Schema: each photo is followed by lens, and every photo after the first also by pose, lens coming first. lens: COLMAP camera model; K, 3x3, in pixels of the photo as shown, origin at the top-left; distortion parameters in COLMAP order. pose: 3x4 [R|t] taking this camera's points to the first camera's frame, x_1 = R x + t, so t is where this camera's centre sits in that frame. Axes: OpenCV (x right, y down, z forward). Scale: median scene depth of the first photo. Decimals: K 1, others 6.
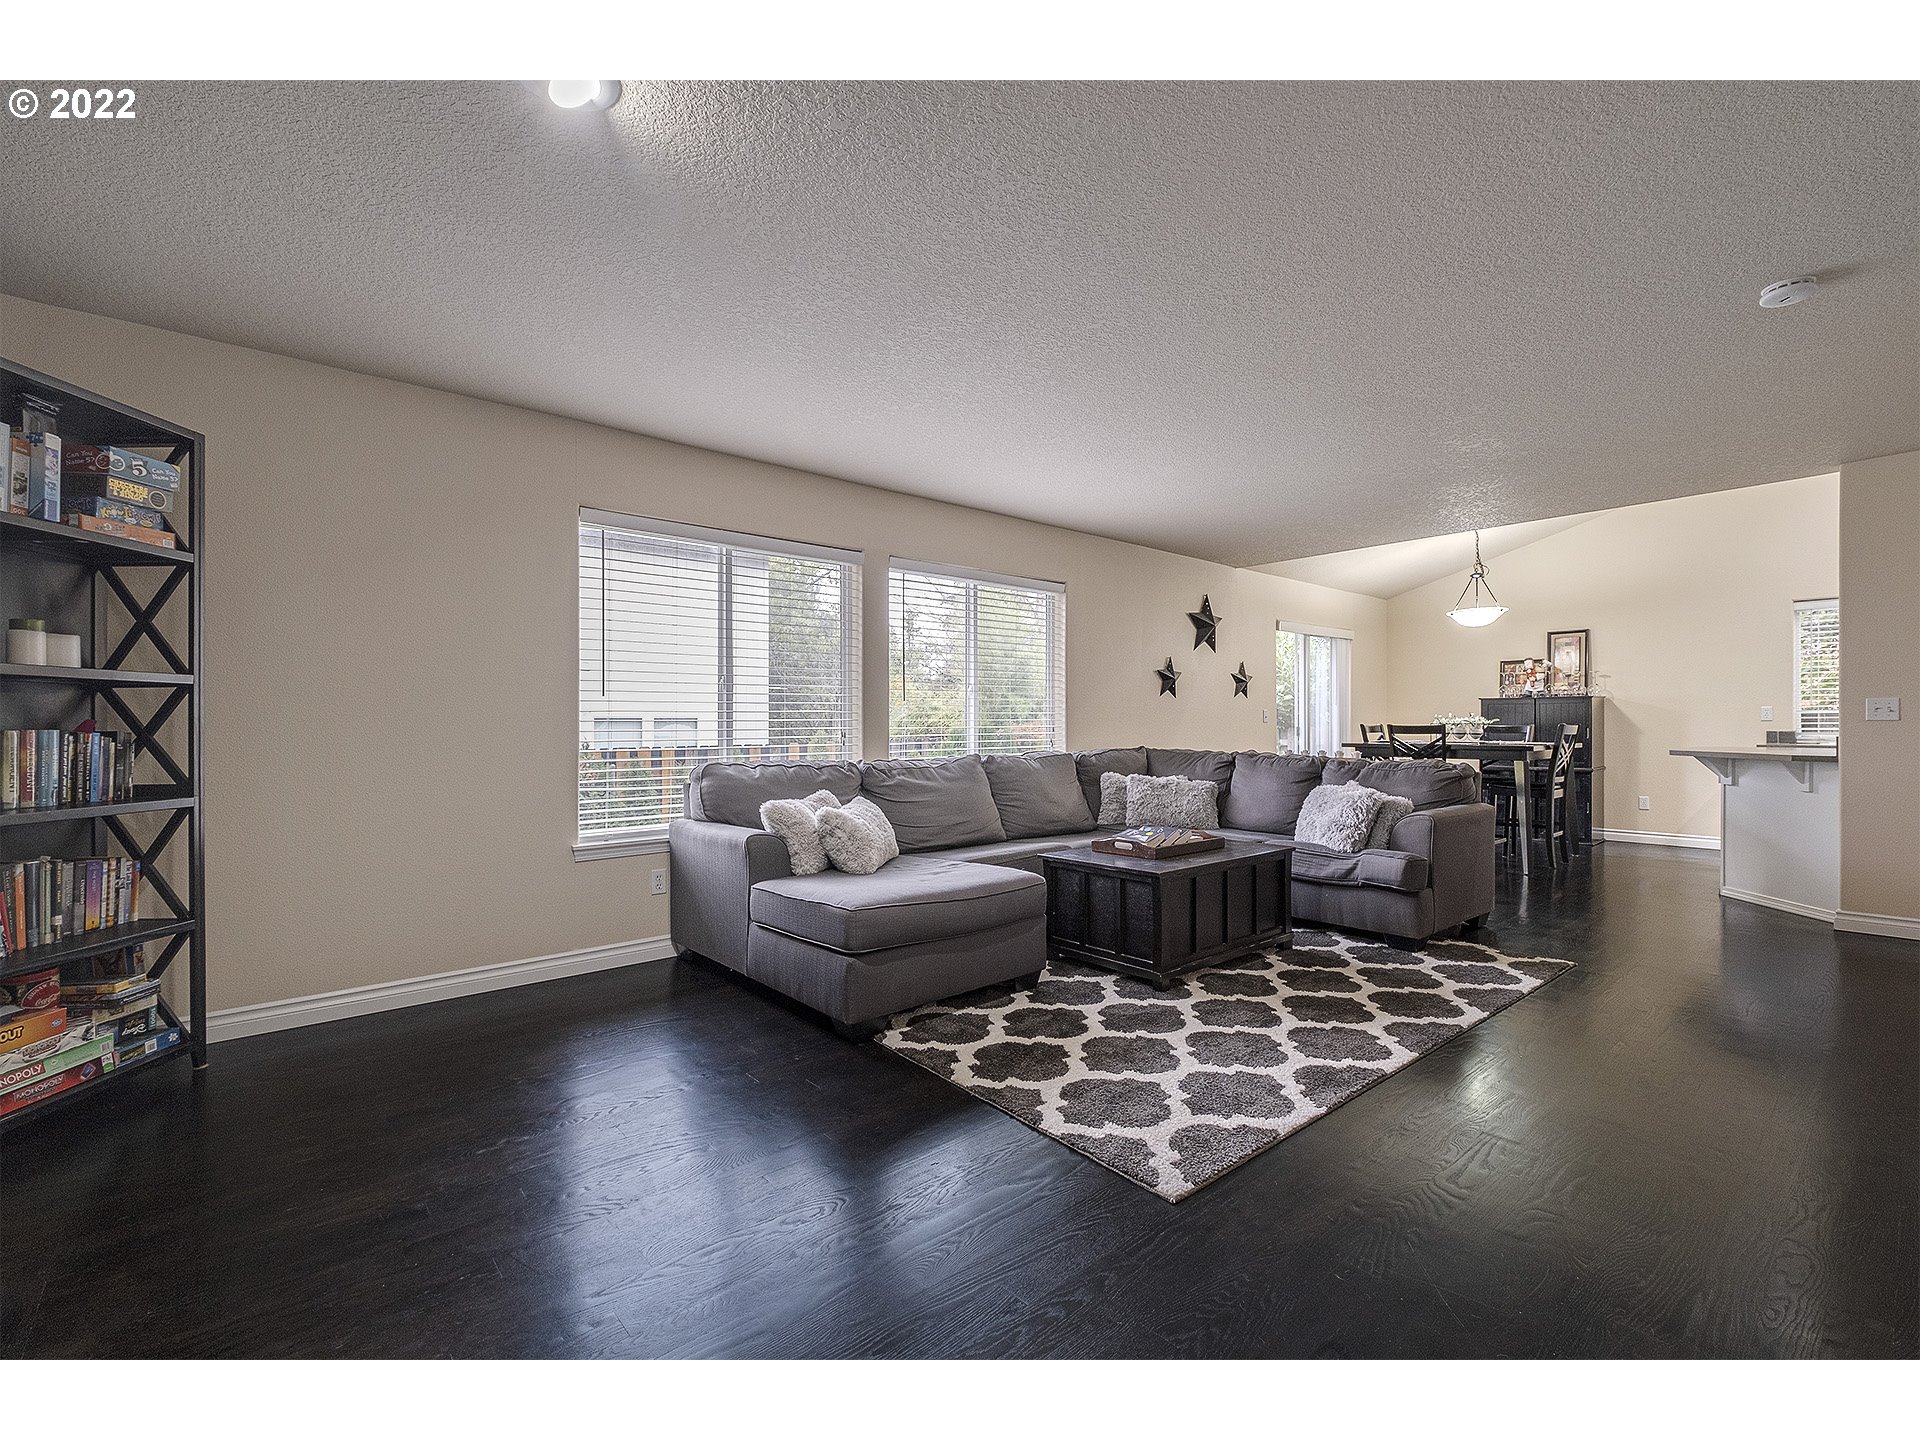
lens RADIAL K [[840.3, 0, 970.2], [0, 840.3, 709.2], [0, 0, 1]] dist [0.000781, -0.004853]
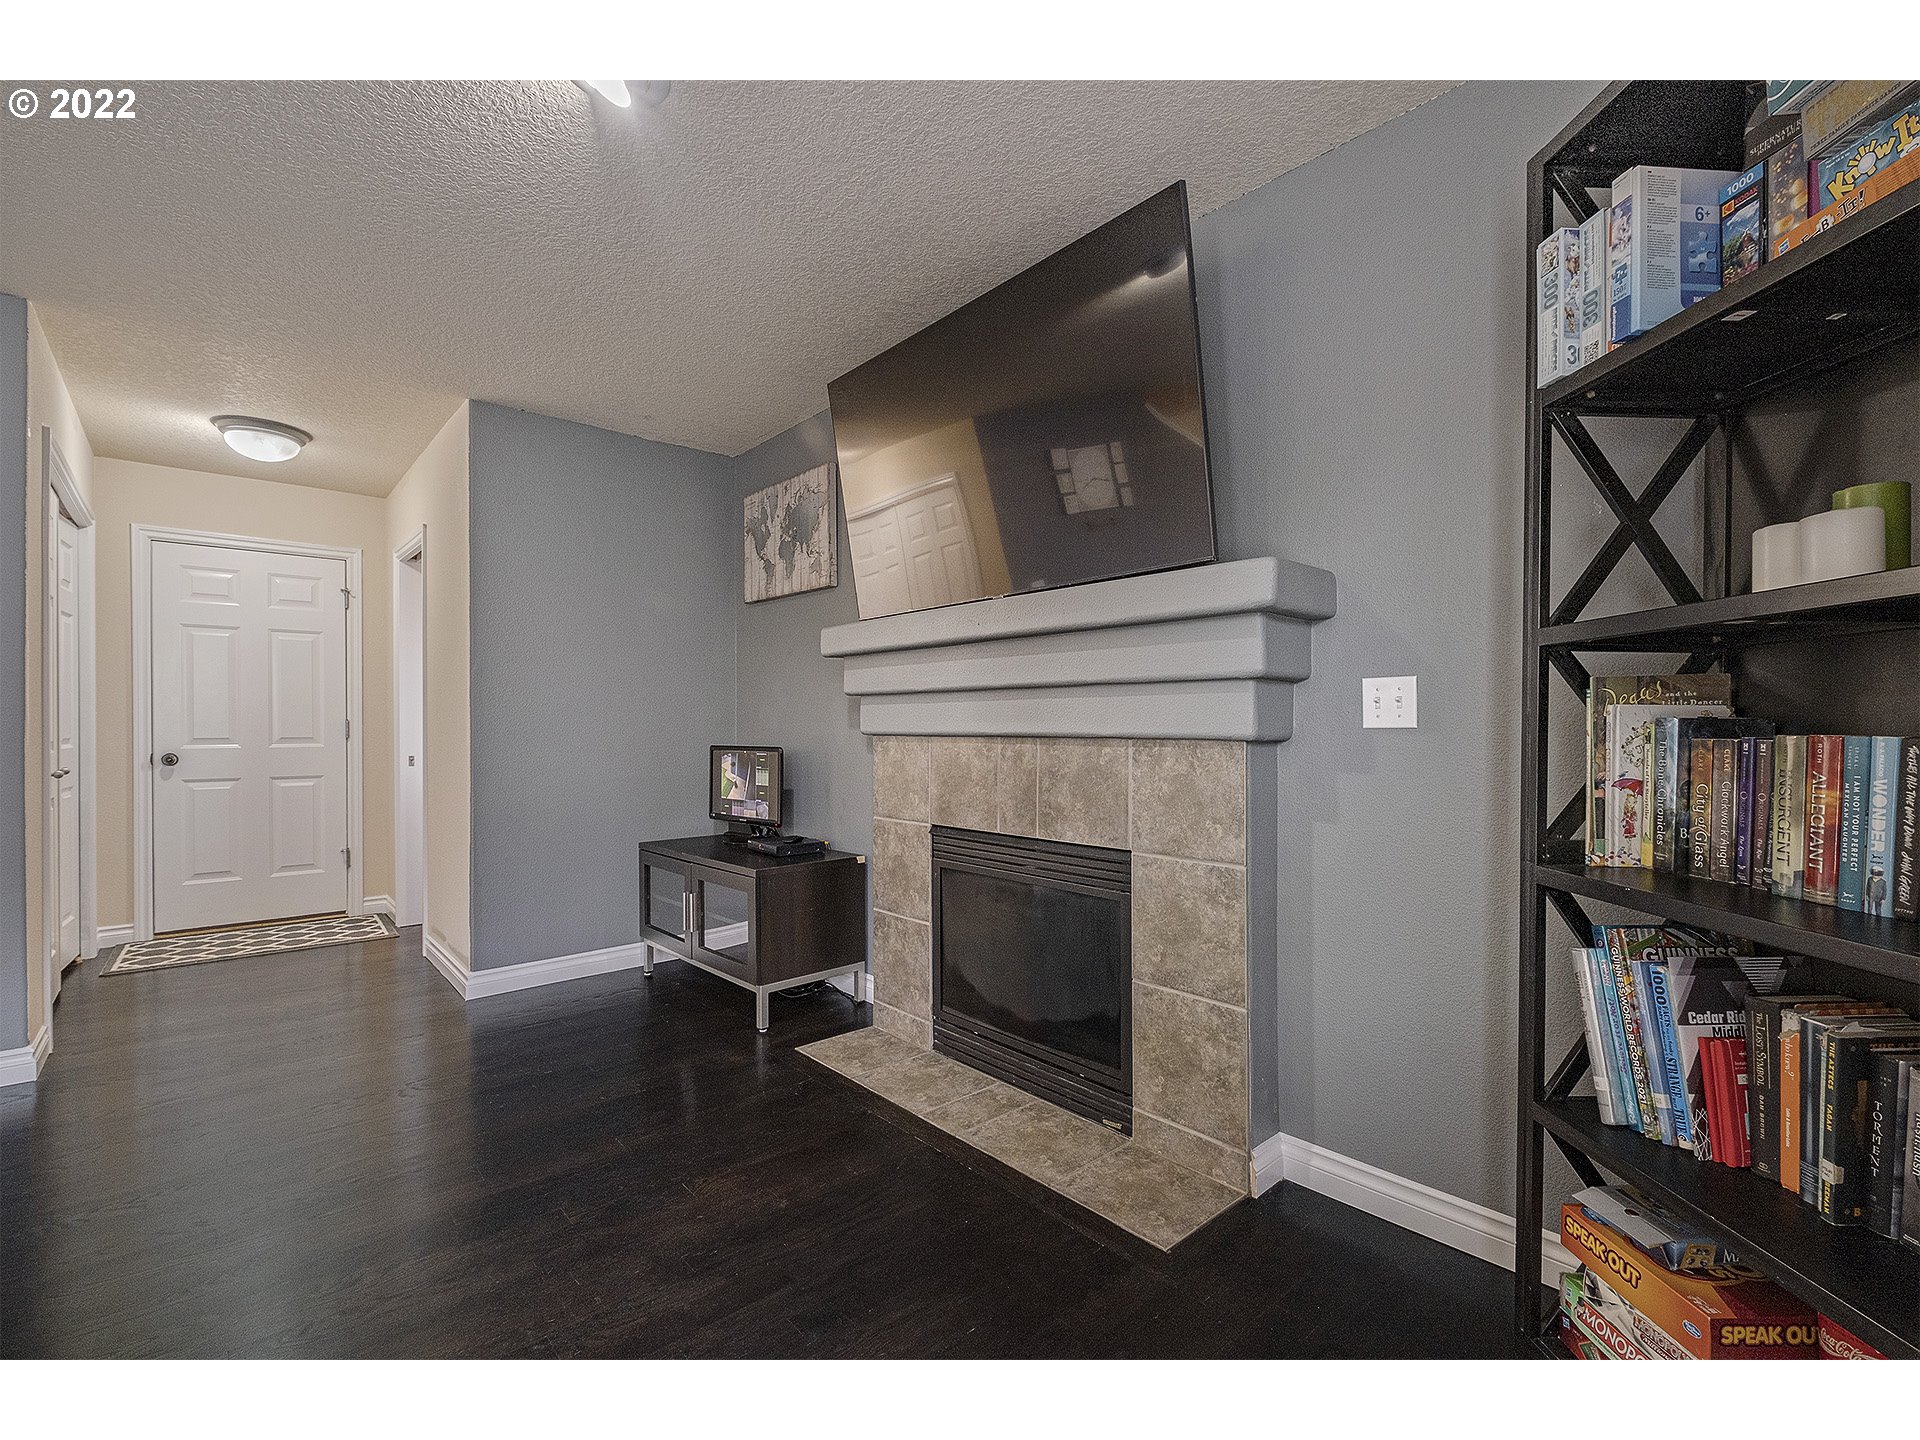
lens RADIAL K [[849.2, 0, 959.8], [0, 849.2, 724.4], [0, 0, 1]] dist [-0.000293, -0.006187]
pose [[-0.999975, 0.006250, -0.003232, -0.439395], [0.006310, 0.999798, -0.019073, 0.016690], [0.003113, -0.019093, -0.999813, 0.999860]]
